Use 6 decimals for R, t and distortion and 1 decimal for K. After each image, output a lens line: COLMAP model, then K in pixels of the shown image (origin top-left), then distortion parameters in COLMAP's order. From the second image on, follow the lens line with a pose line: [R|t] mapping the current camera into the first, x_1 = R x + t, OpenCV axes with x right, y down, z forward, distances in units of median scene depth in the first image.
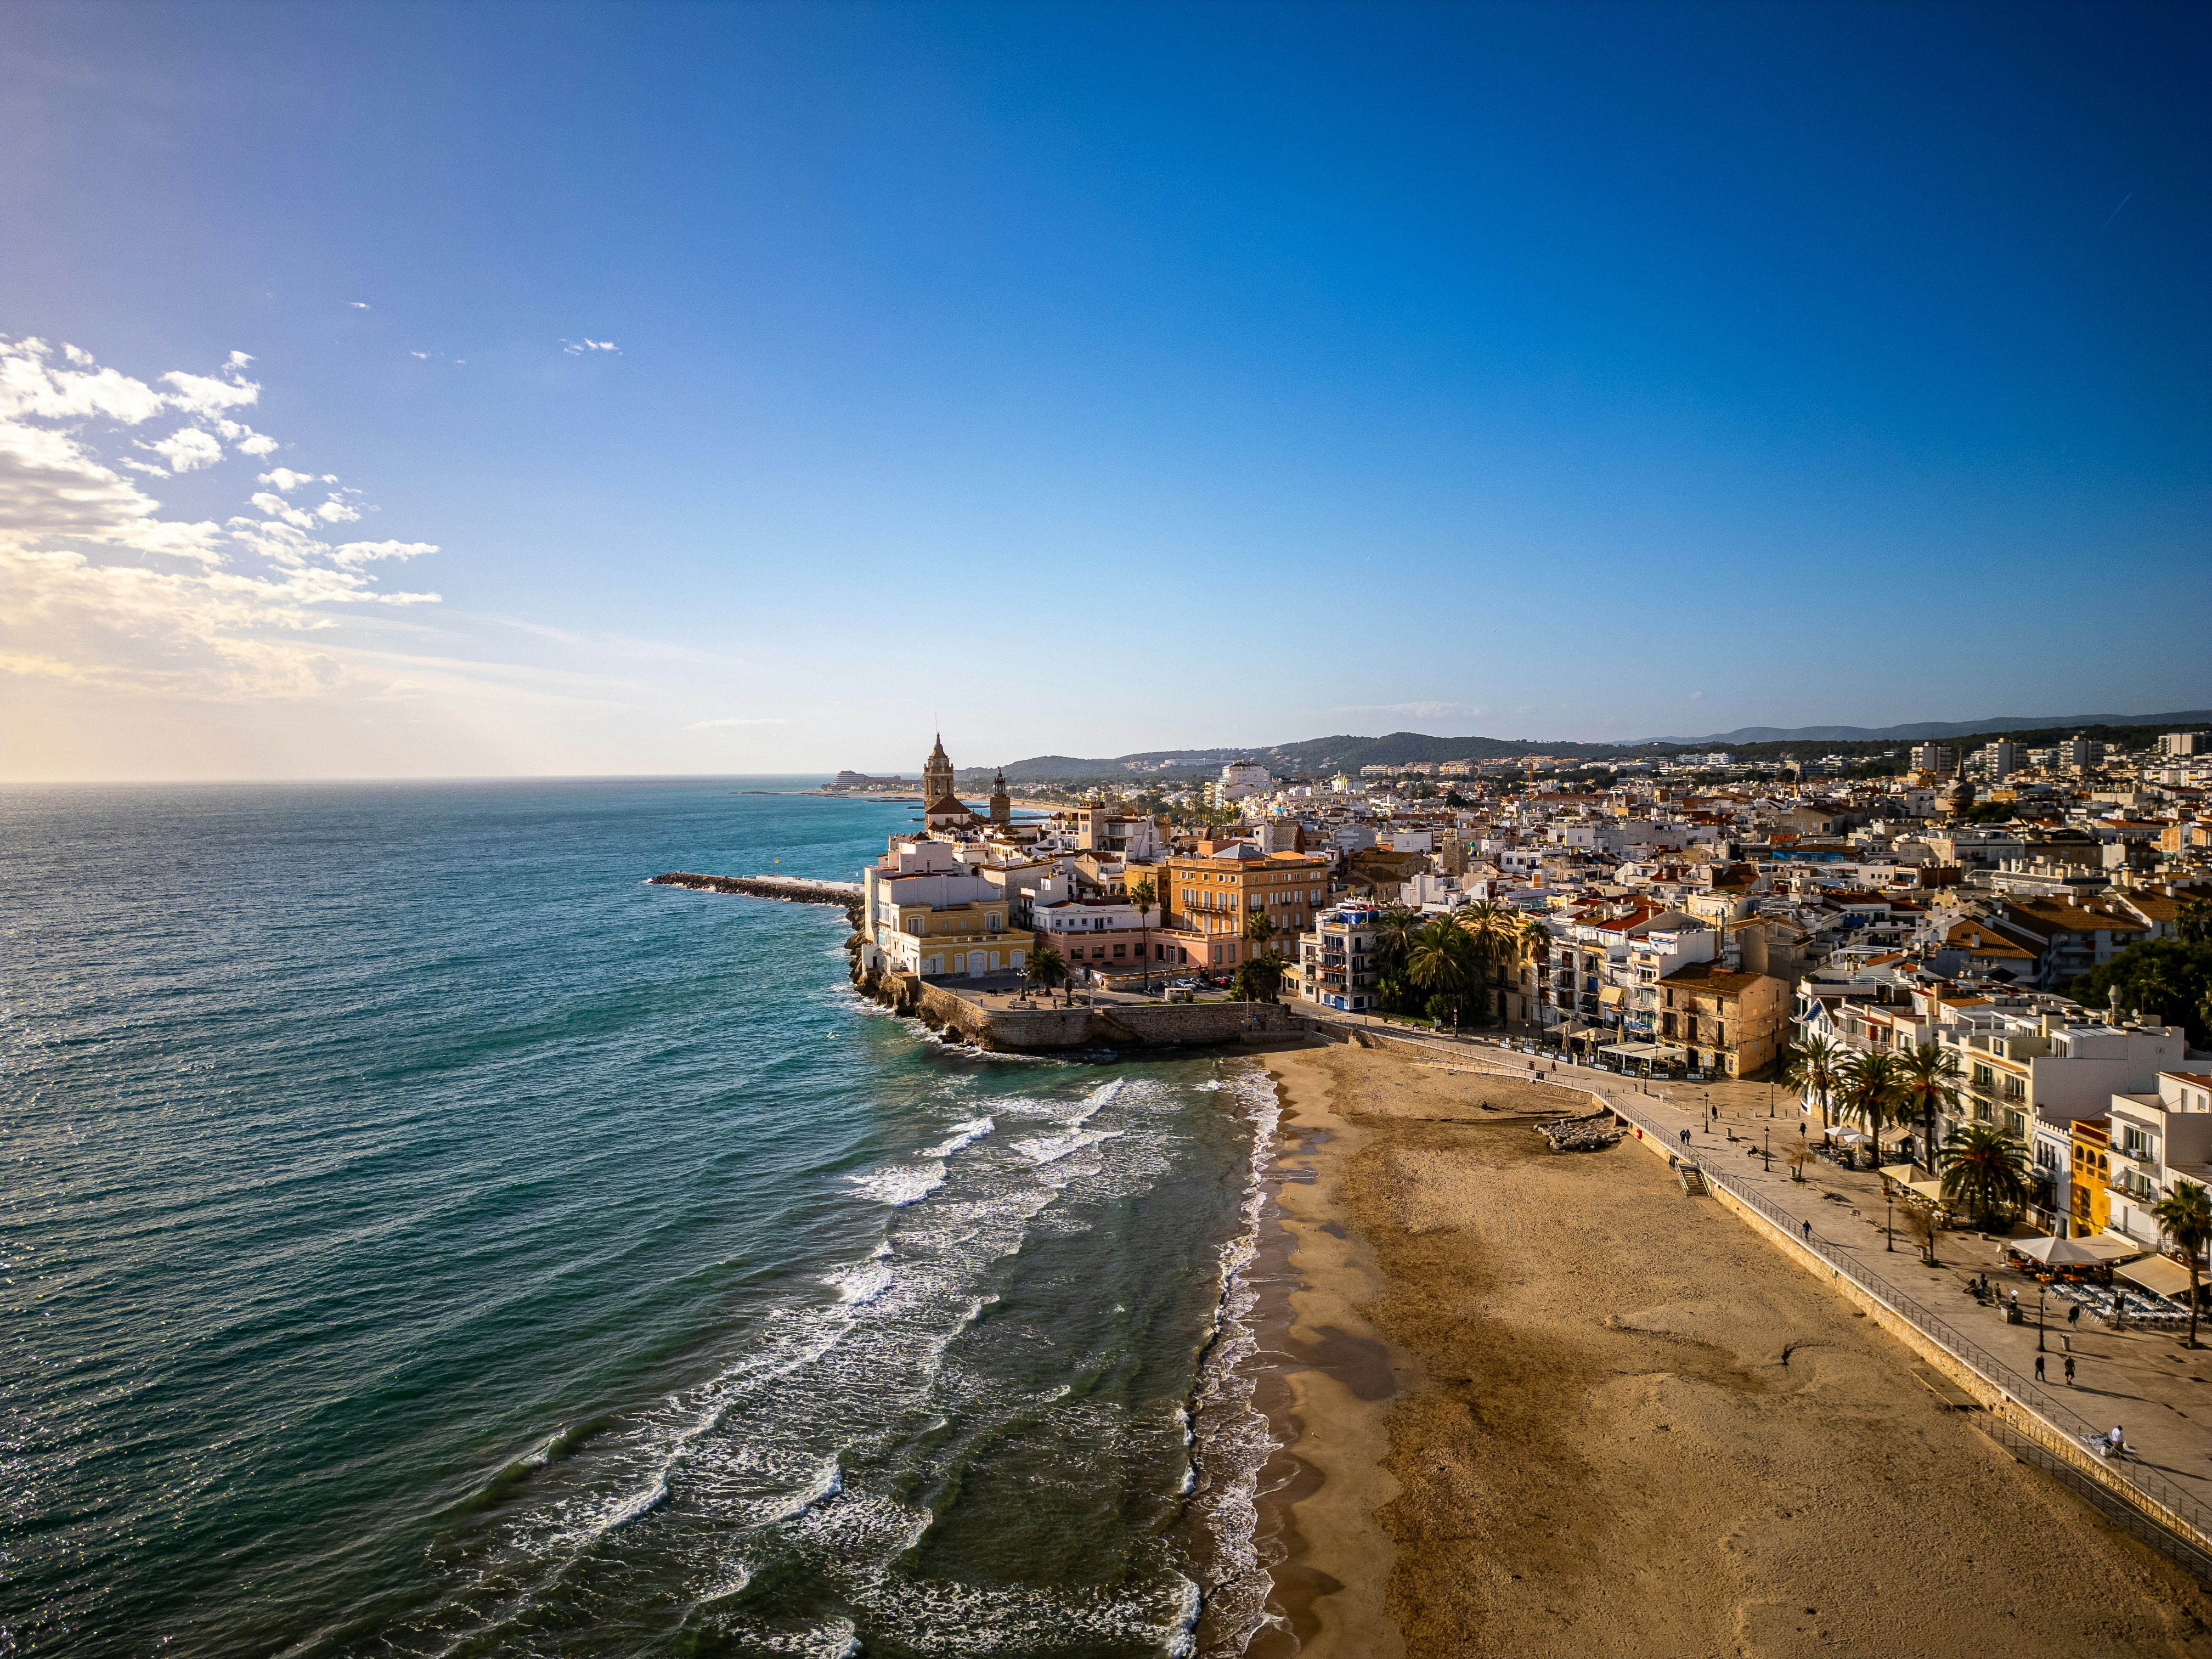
lens RADIAL K [[1542.1, 0, 1099.9], [0, 1542.1, 823.5], [0, 0, 1]] dist [0.040837, -0.032232]
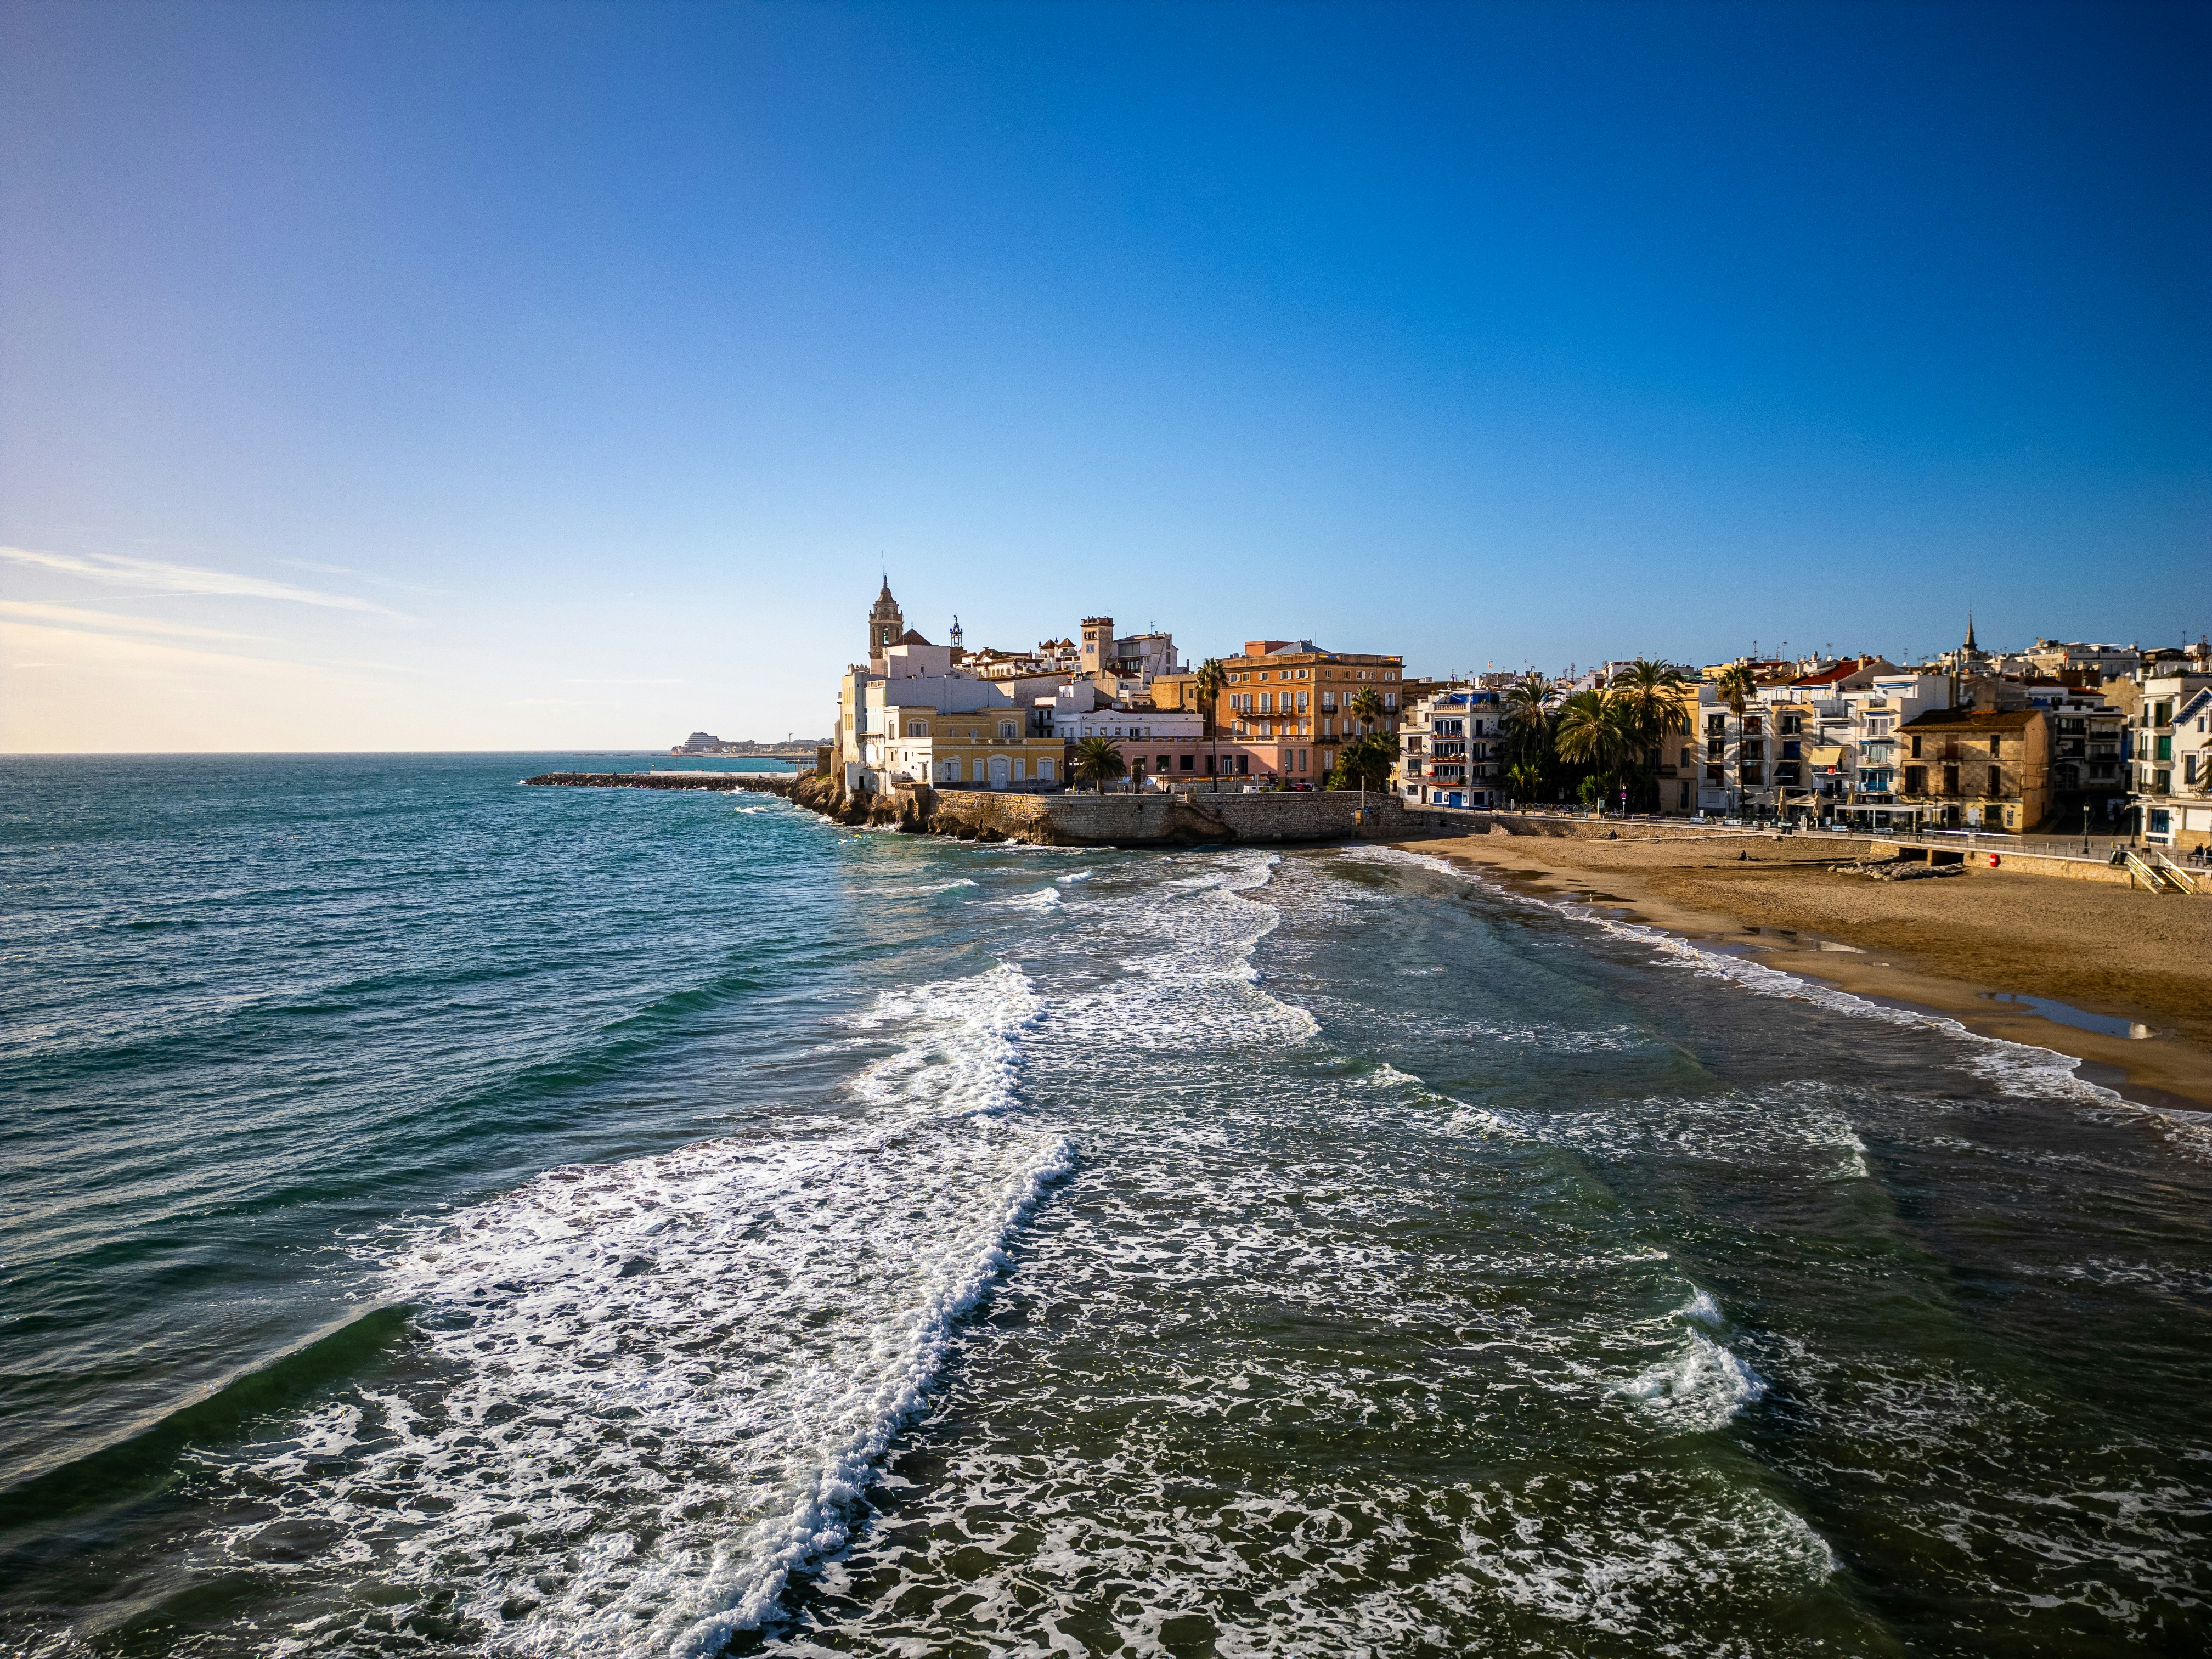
lens RADIAL K [[1542.1, 0, 1114.4], [0, 1542.1, 835.2], [0, 0, 1]] dist [0.040837, -0.032232]
pose [[0.994397, -0.000622, 0.105713, -0.116339], [-0.001576, 0.999784, 0.020706, 0.118783], [-0.105703, -0.020757, 0.994181, 0.190403]]
